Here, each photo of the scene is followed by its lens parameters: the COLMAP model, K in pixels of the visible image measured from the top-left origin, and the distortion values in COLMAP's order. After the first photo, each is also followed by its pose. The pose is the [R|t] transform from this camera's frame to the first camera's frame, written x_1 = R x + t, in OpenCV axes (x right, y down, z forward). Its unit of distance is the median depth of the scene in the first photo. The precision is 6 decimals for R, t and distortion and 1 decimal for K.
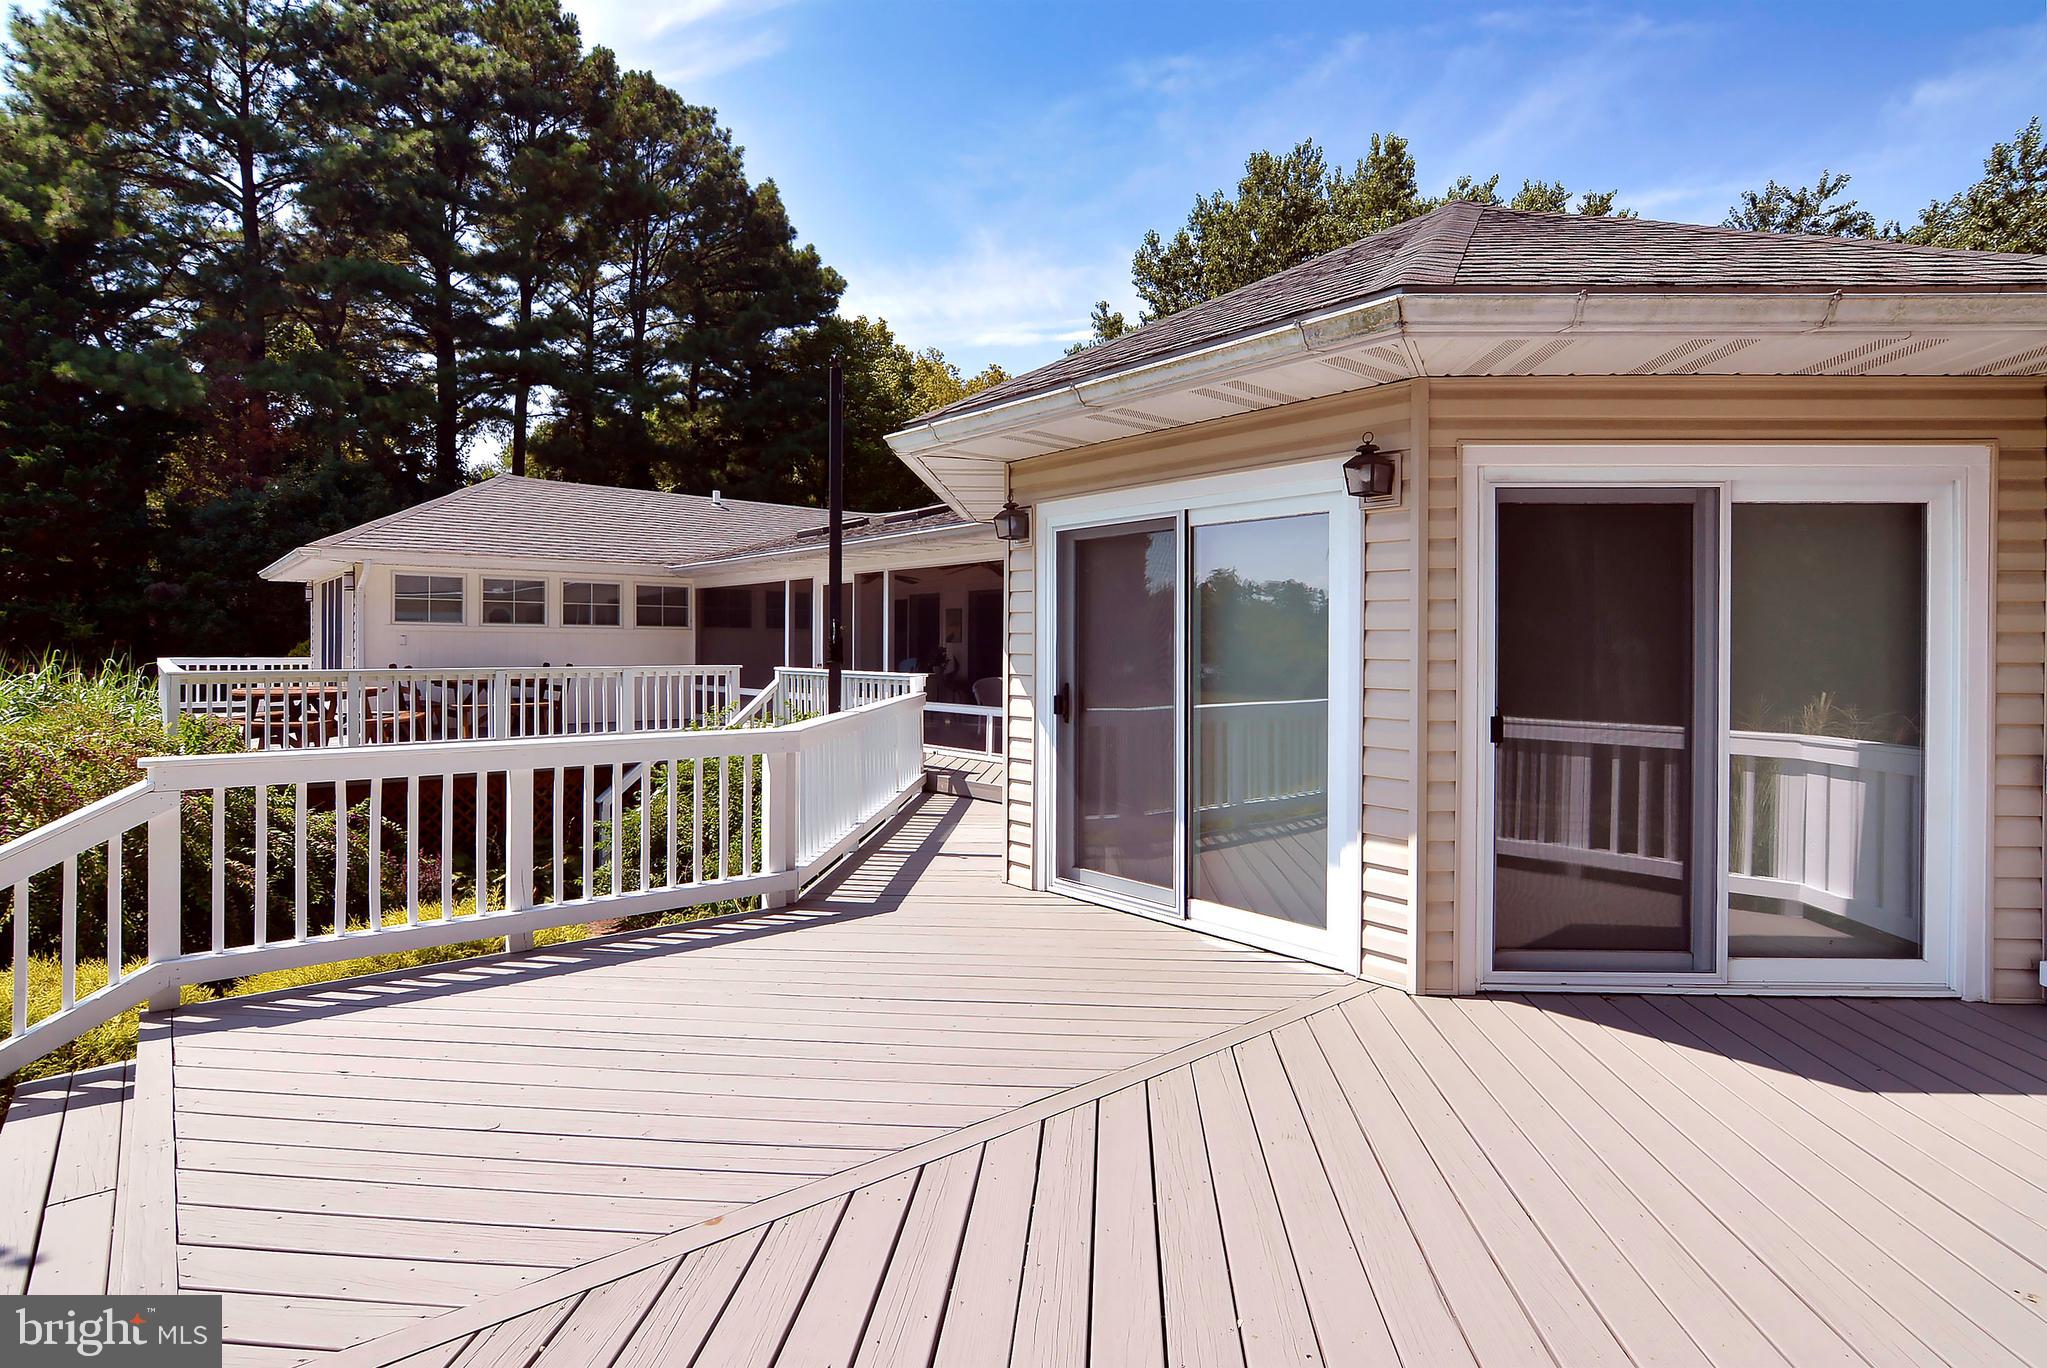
lens RADIAL K [[1043.3, 0, 1026.7], [0, 1043.3, 643.7], [0, 0, 1]] dist [-0.025999, 0.009248]
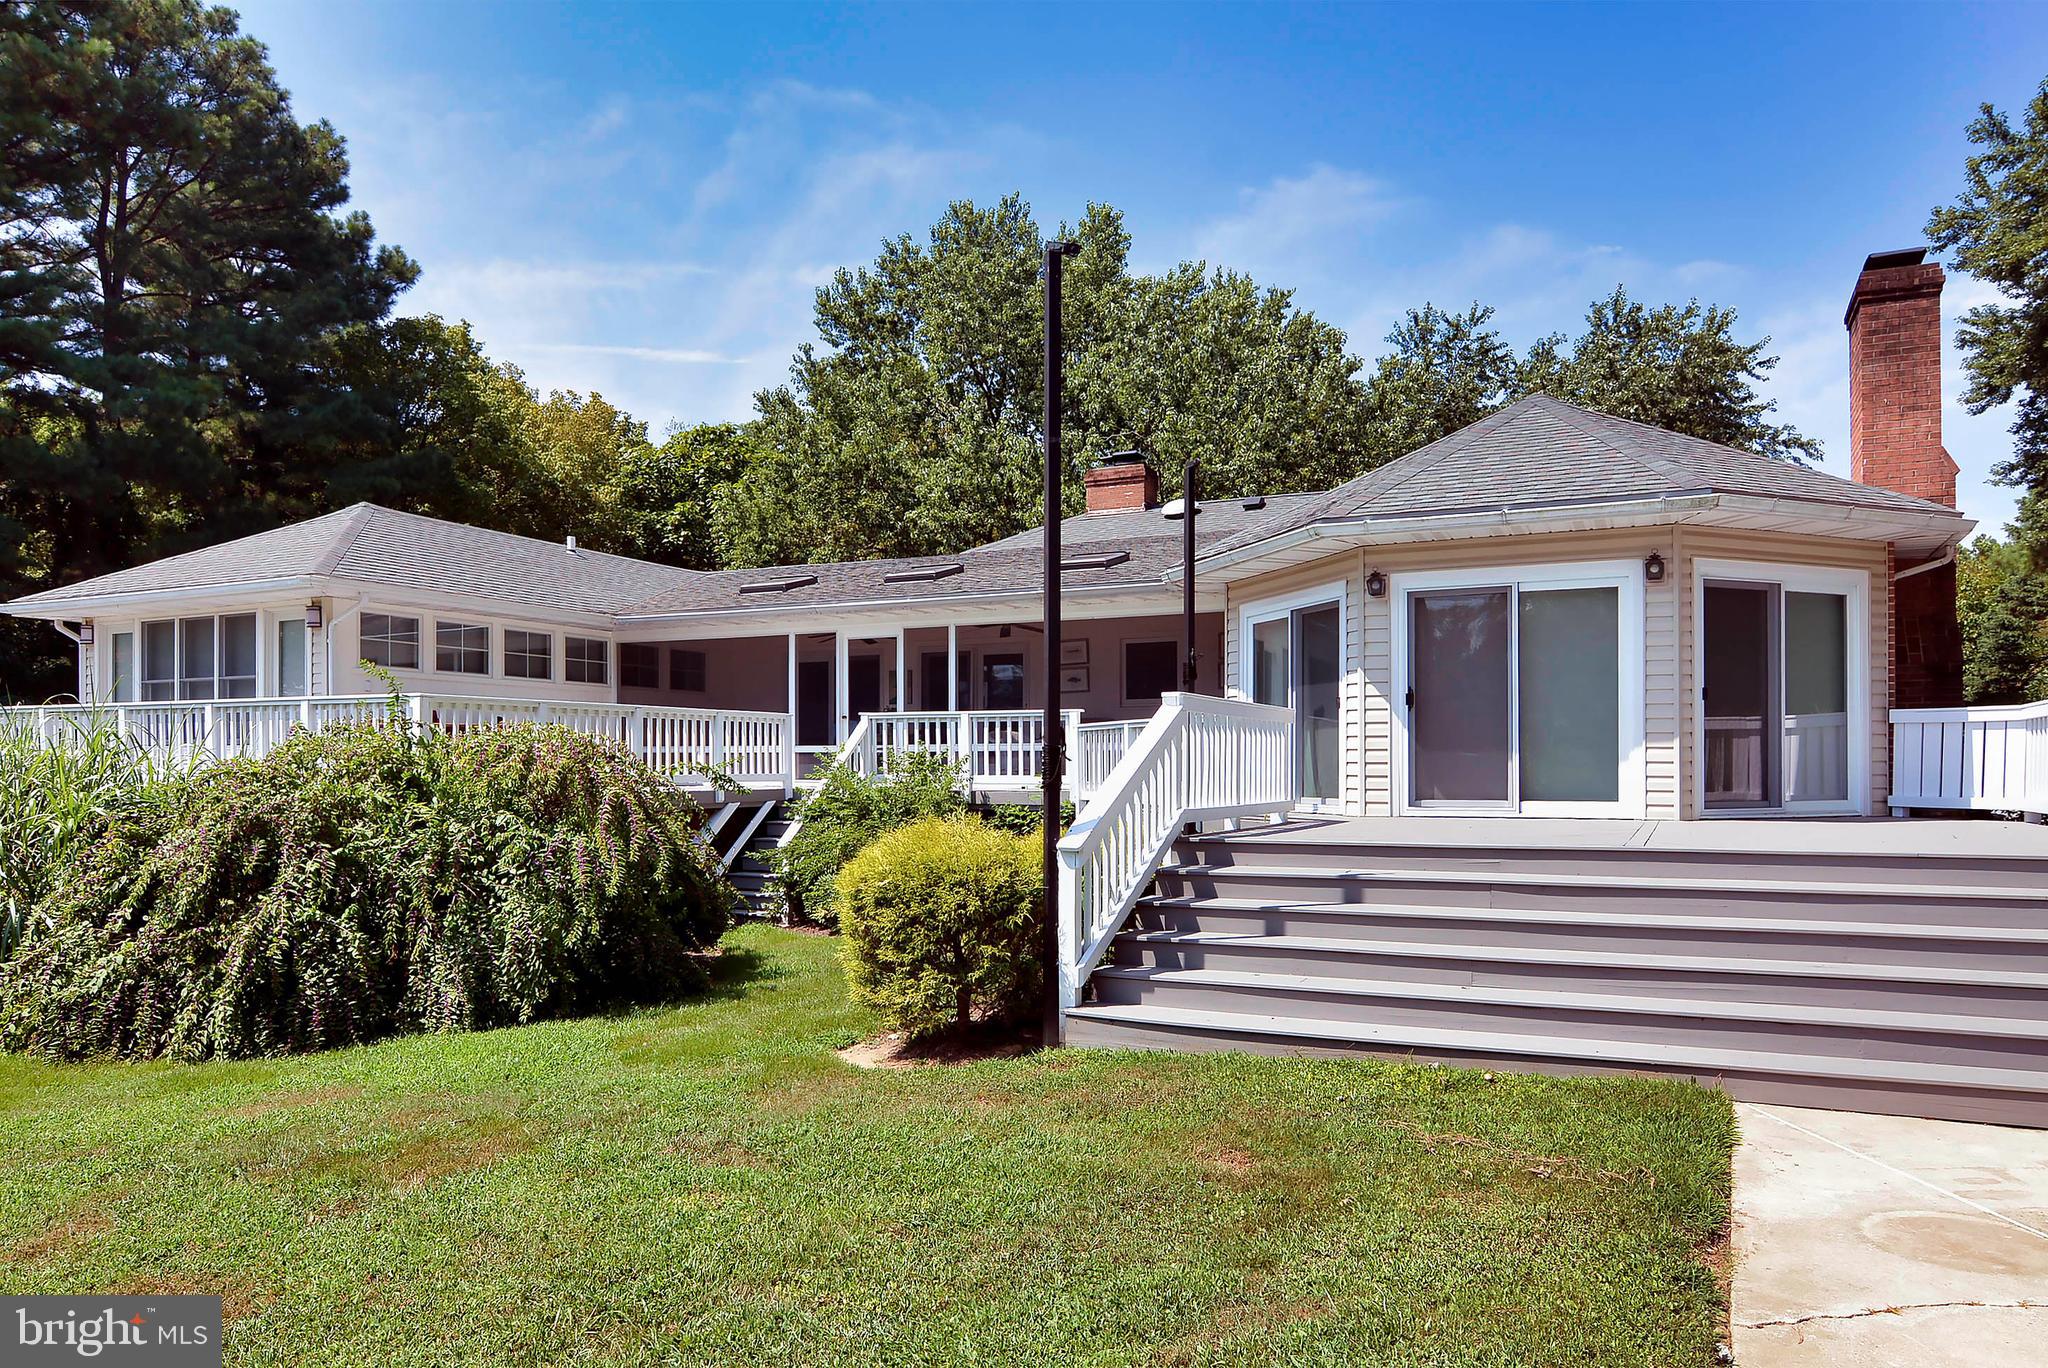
lens RADIAL K [[1390.2, 0, 983.1], [0, 1390.2, 753.2], [0, 0, 1]] dist [-0.044120, 0.023300]
pose [[0.924671, 0.006204, 0.380717, -0.287074], [-0.001185, 0.999909, -0.013416, 0.035441], [-0.380766, 0.011955, 0.924594, -0.148355]]
